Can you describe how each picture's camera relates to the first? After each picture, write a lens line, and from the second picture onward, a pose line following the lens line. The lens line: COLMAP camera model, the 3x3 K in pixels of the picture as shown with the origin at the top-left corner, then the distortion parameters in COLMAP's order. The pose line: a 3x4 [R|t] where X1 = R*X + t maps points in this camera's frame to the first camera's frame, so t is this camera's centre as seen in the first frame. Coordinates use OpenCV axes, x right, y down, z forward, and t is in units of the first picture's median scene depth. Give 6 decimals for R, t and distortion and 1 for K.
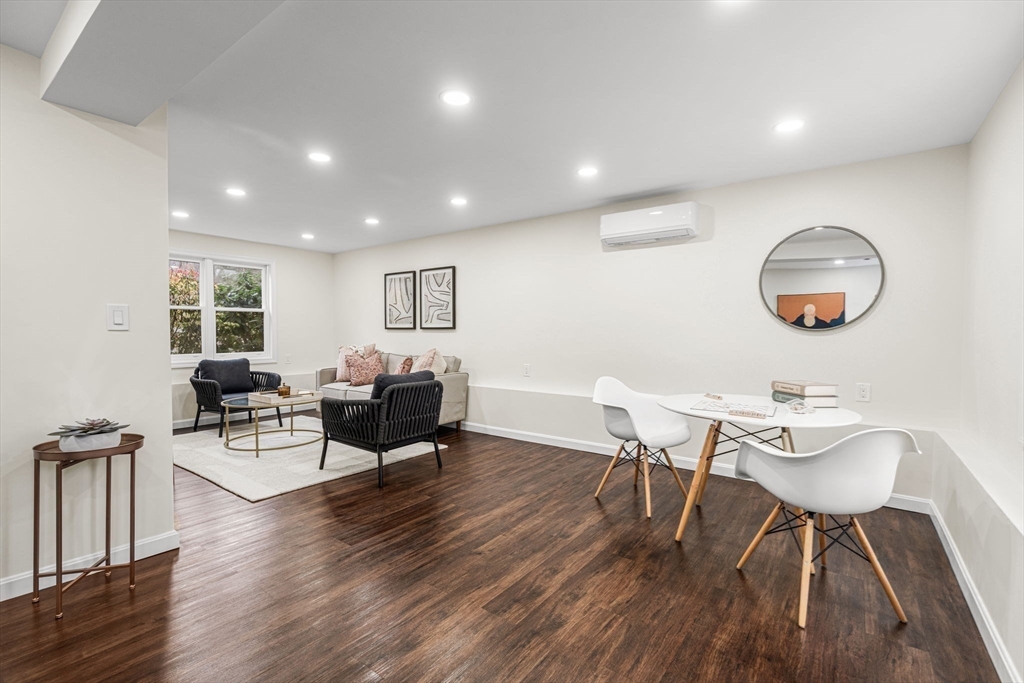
lens RADIAL K [[463.5, 0, 514.8], [0, 463.5, 341.0], [0, 0, 1]] dist [-0.009074, 0.003369]
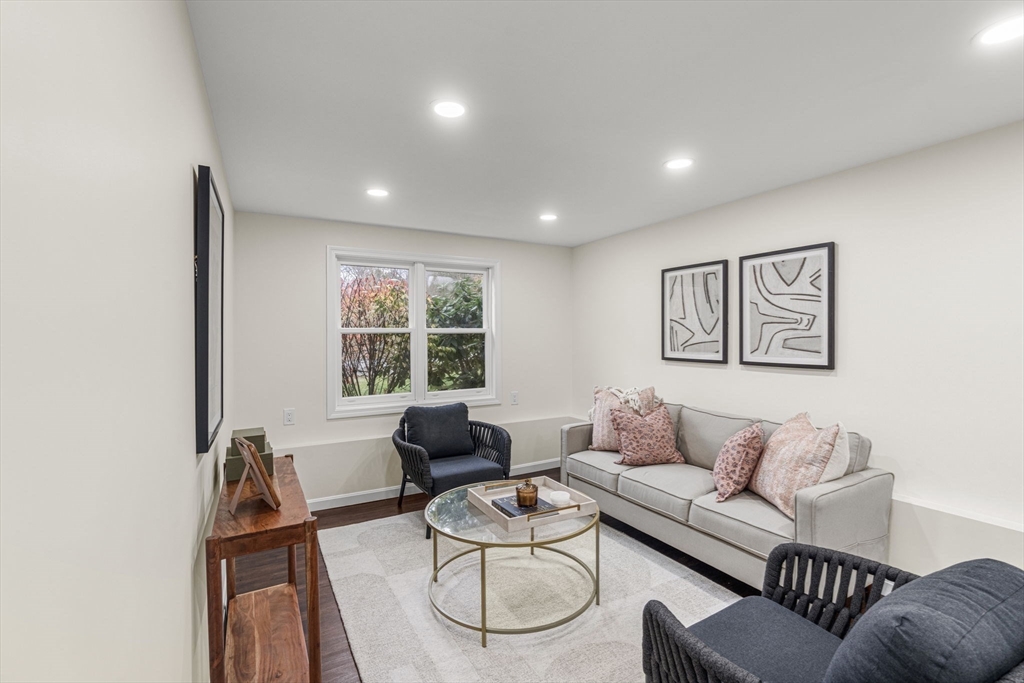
lens RADIAL K [[463.5, 0, 514.5], [0, 463.5, 337.0], [0, 0, 1]] dist [-0.009074, 0.003369]
pose [[0.915361, -0.004051, -0.402613, -0.229358], [-0.002860, 0.999859, -0.016562, -0.048524], [0.402623, 0.016312, 0.915220, 0.389657]]
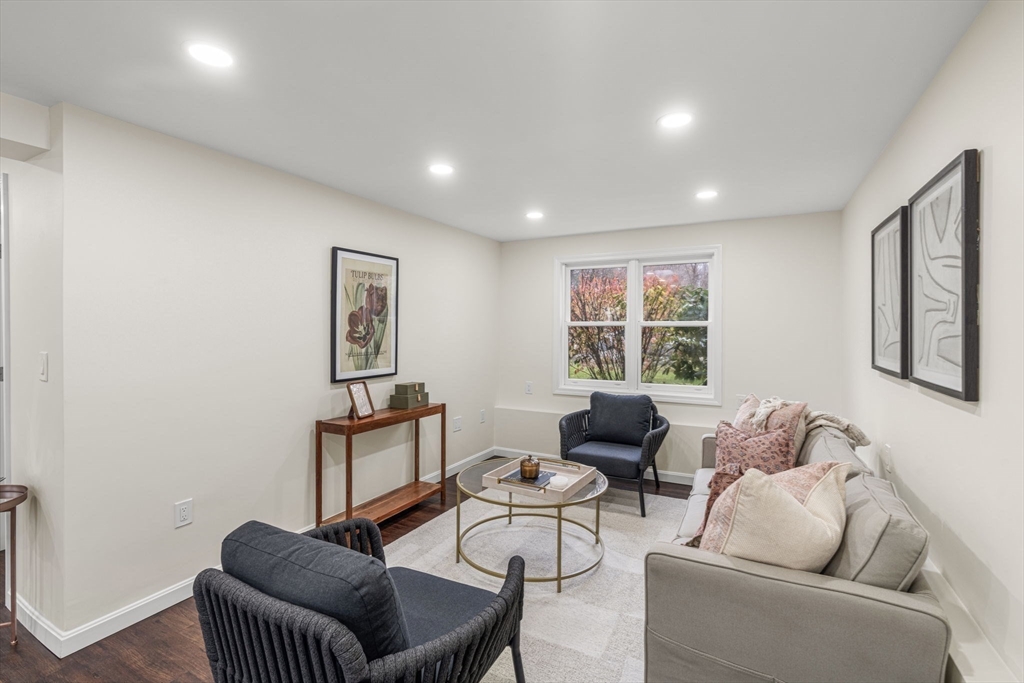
lens RADIAL K [[463.5, 0, 514.6], [0, 463.5, 332.1], [0, 0, 1]] dist [-0.009074, 0.003369]
pose [[0.159839, 0.009009, -0.987102, 0.069368], [-0.027932, 0.999599, 0.004600, -0.054197], [0.986748, 0.026837, 0.160027, 0.678881]]
